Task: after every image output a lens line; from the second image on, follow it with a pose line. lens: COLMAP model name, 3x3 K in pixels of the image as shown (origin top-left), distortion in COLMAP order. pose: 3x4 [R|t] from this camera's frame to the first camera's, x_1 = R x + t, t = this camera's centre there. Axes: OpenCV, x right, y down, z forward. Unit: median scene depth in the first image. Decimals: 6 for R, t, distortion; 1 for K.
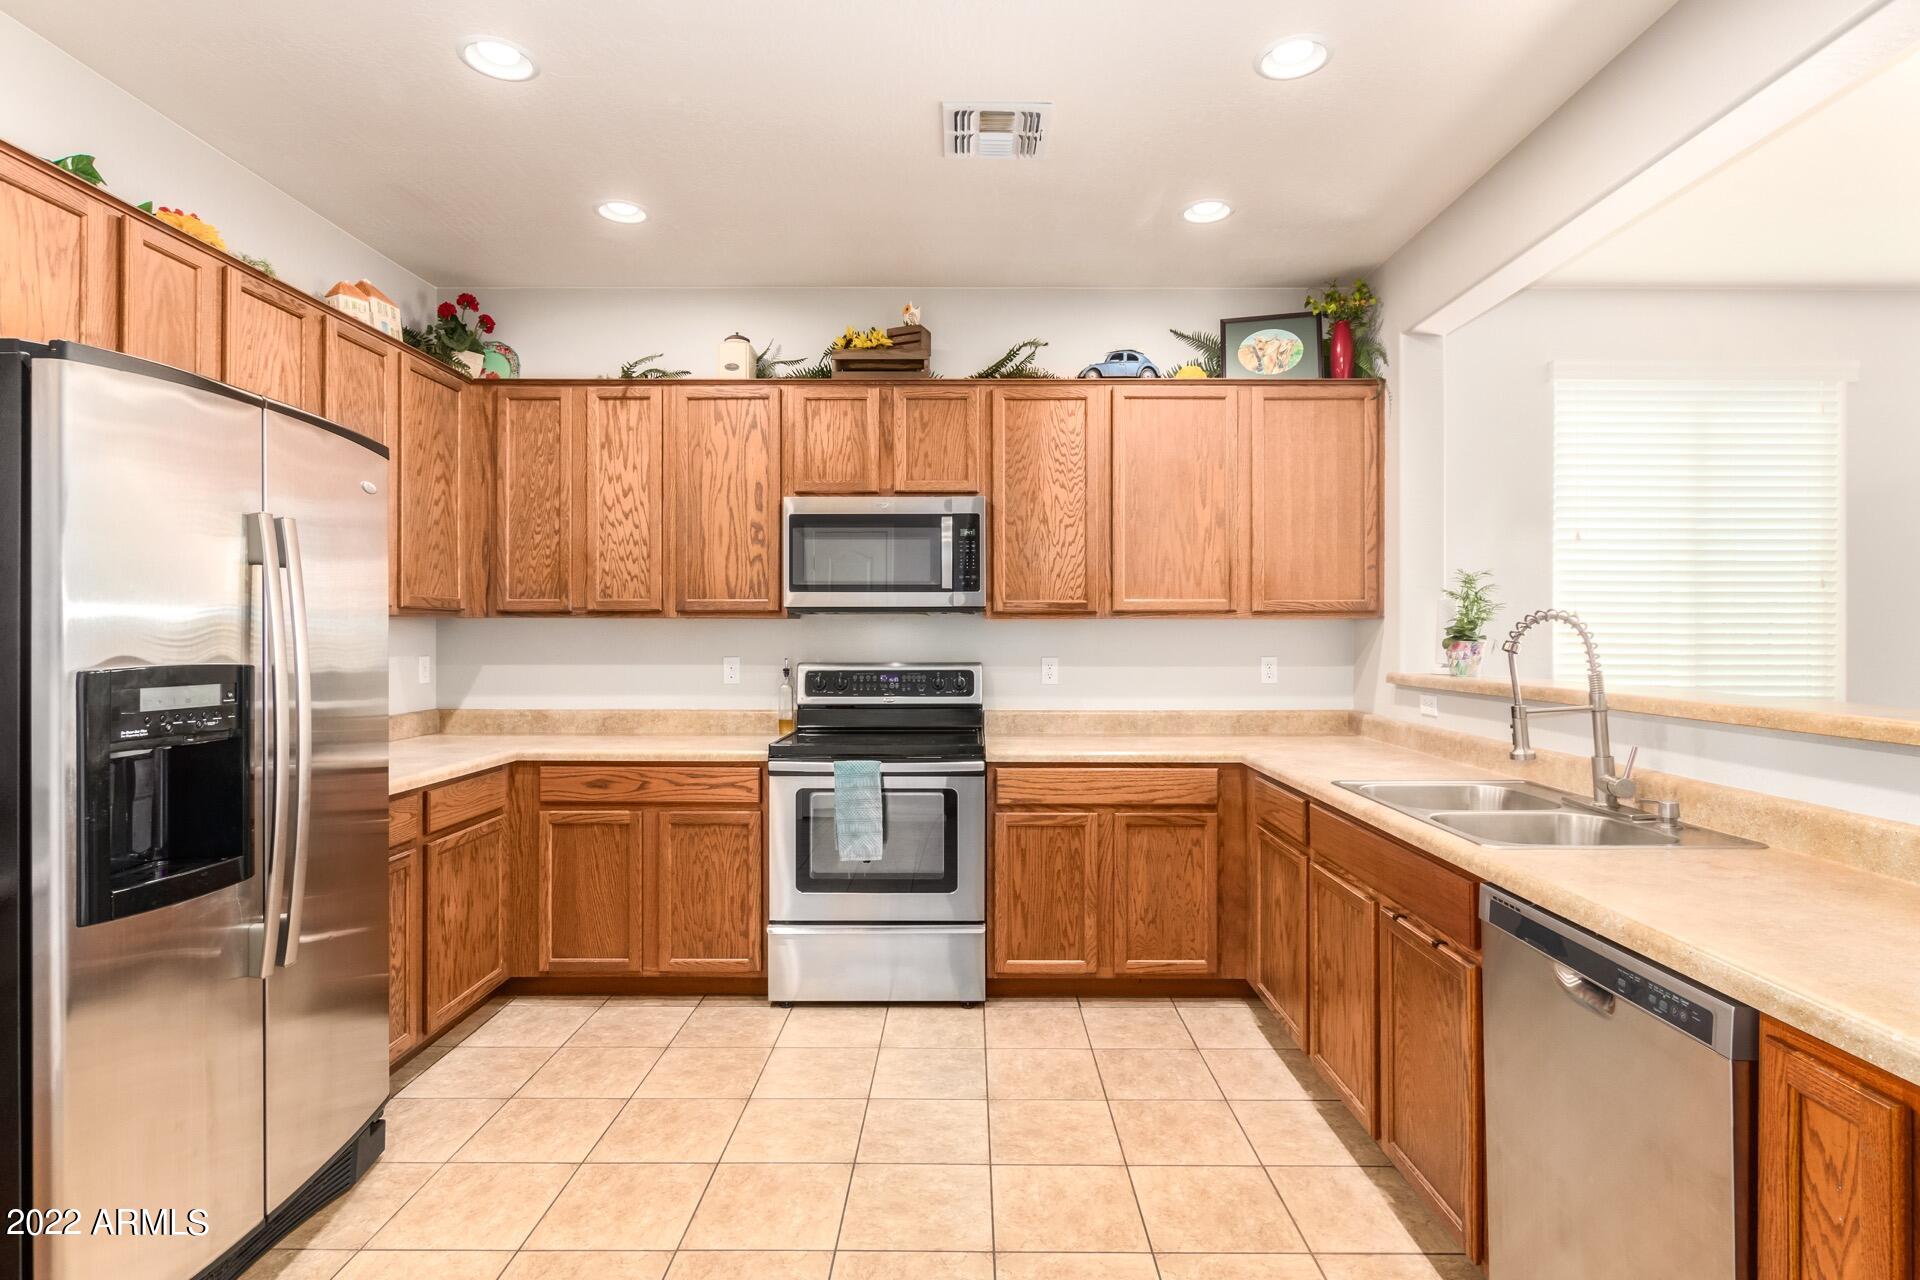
lens RADIAL K [[953.4, 0, 962.8], [0, 953.4, 632.7], [0, 0, 1]] dist [0.000678, -0.004333]
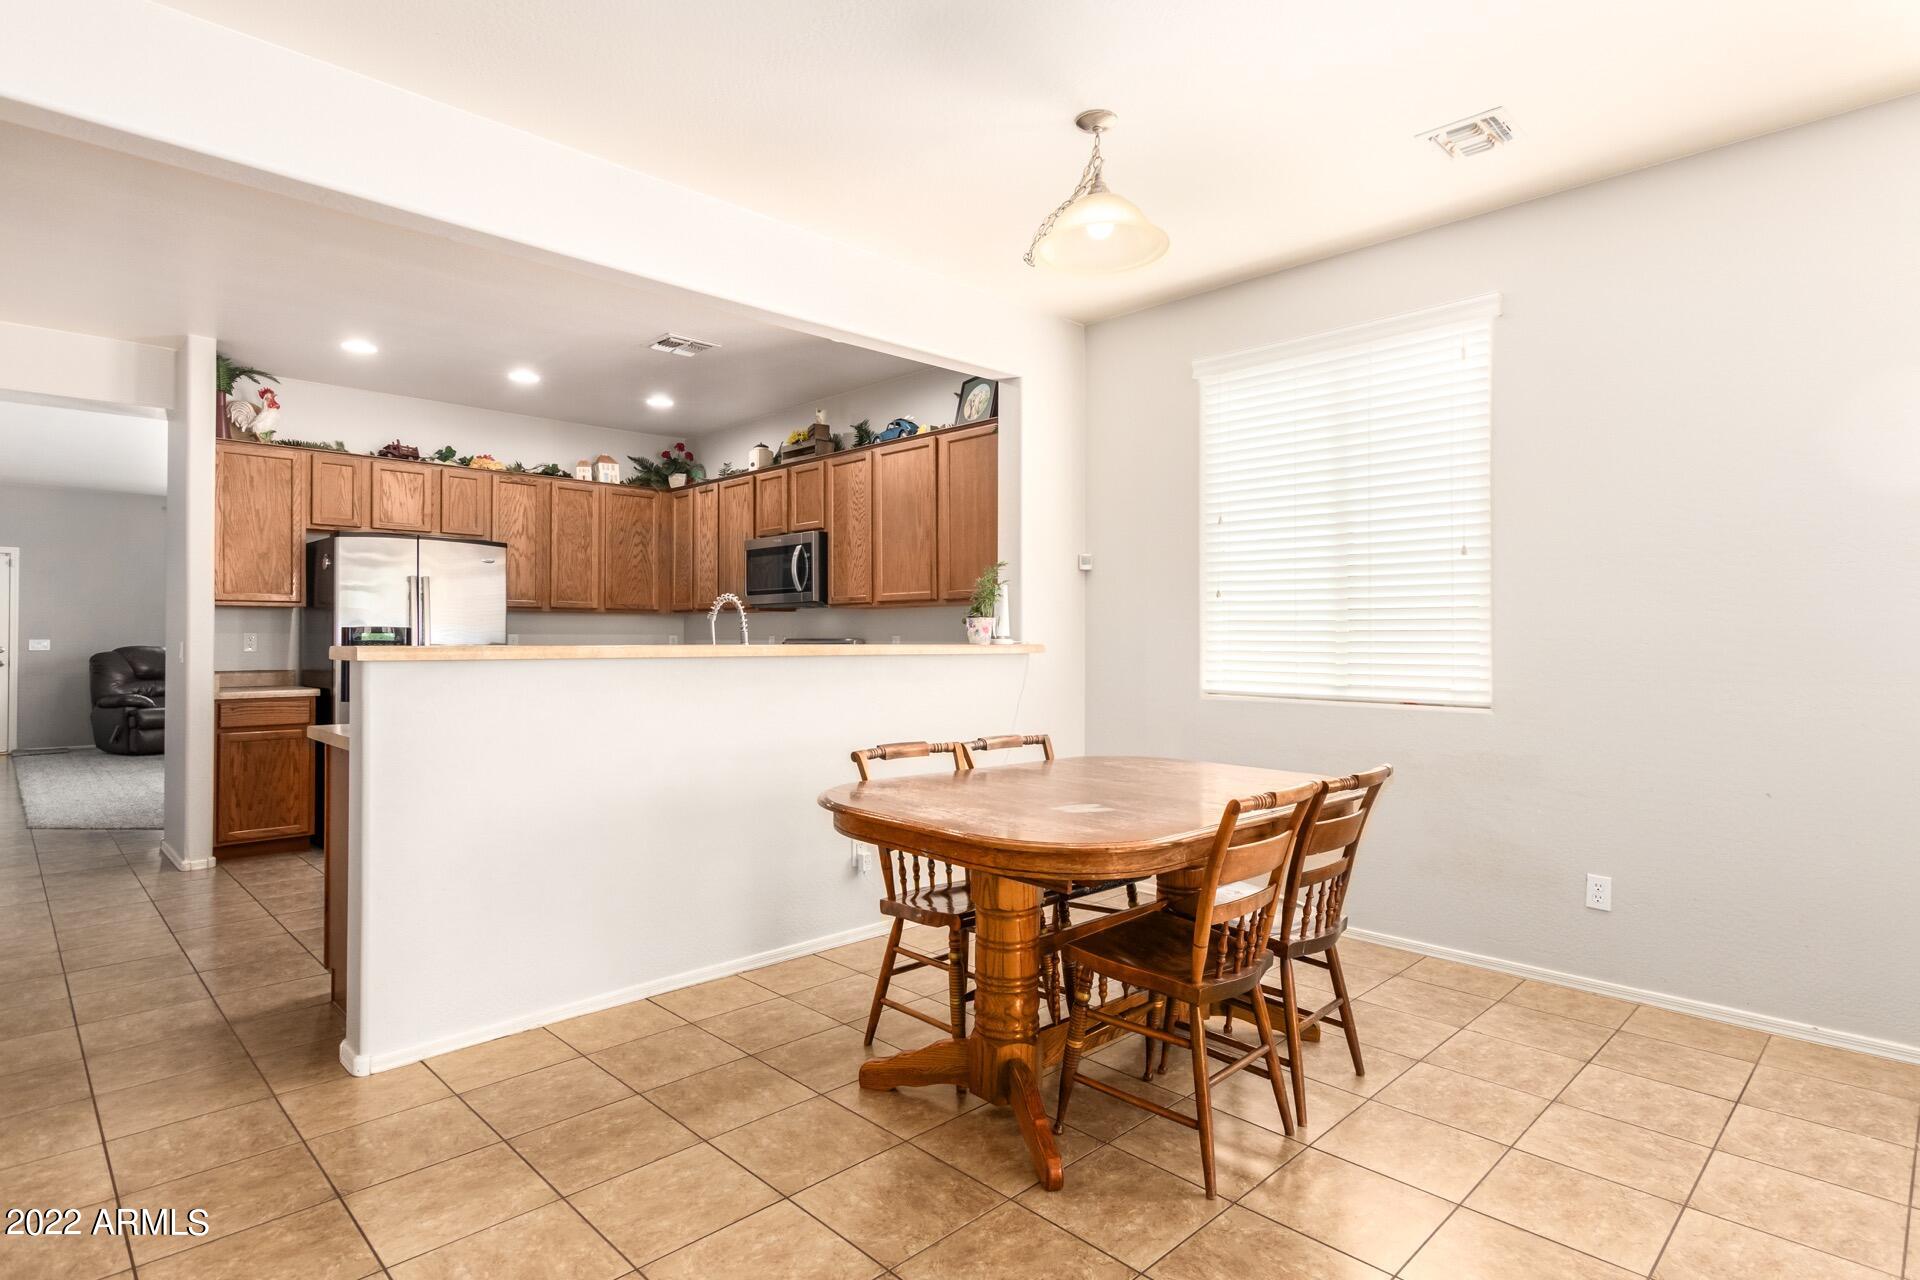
lens RADIAL K [[953.4, 0, 958.2], [0, 953.4, 630.0], [0, 0, 1]] dist [0.000678, -0.004333]
pose [[0.712772, -0.005224, -0.701376, 1.372380], [0.000417, 0.999975, -0.007024, 0.033603], [0.701395, 0.004714, 0.712757, 0.047075]]
